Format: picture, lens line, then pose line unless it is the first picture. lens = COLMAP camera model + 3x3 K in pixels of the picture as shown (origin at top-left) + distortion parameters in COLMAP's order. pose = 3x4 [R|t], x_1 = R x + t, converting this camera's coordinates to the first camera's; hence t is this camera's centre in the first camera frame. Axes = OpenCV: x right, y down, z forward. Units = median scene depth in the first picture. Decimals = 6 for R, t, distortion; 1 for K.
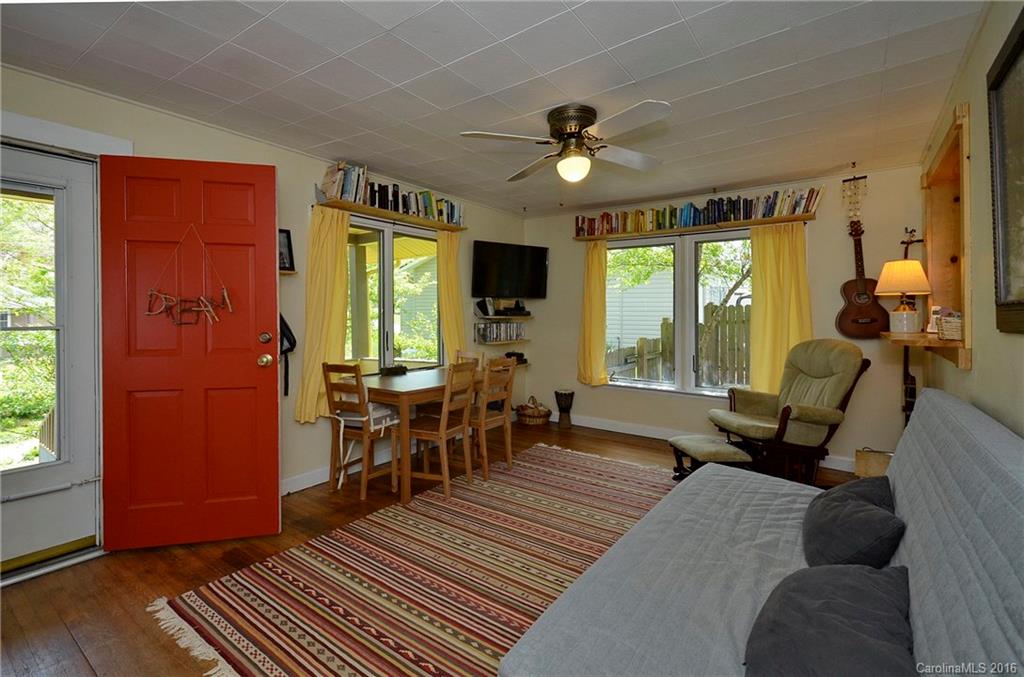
lens RADIAL K [[461.6, 0, 513.3], [0, 461.6, 317.8], [0, 0, 1]] dist [-0.002481, -0.000007]
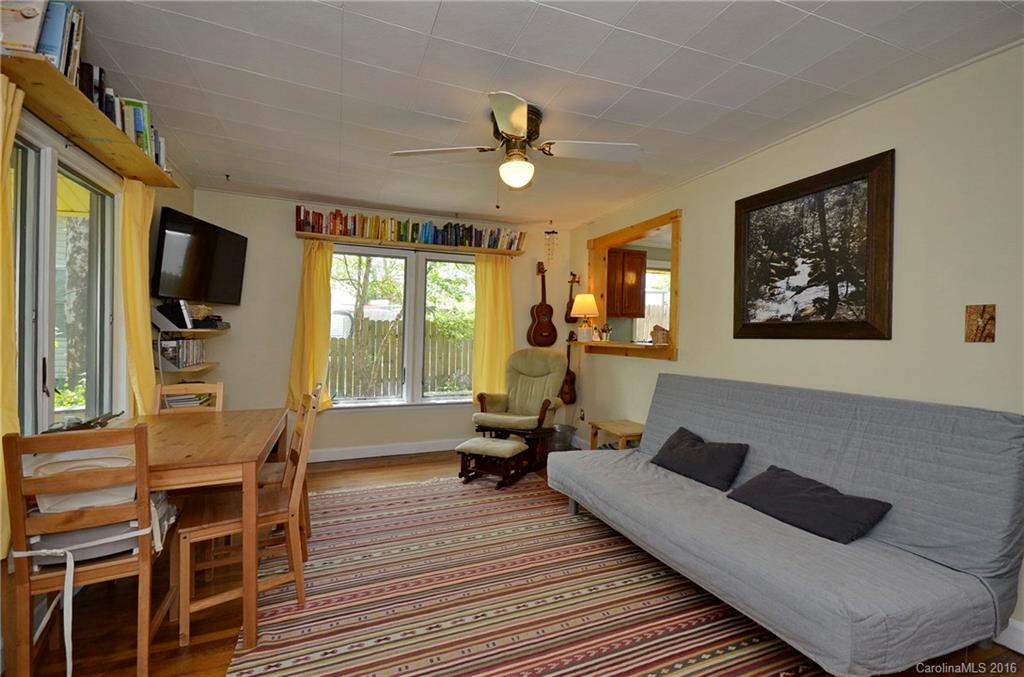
lens RADIAL K [[453.9, 0, 514.3], [0, 453.9, 341.8], [0, 0, 1]] dist [-0.003142, -0.000105]
pose [[0.523855, -0.016664, 0.851645, -0.435103], [0.000347, 0.999813, 0.019350, 0.003242], [-0.851808, -0.009841, 0.523762, 0.328713]]
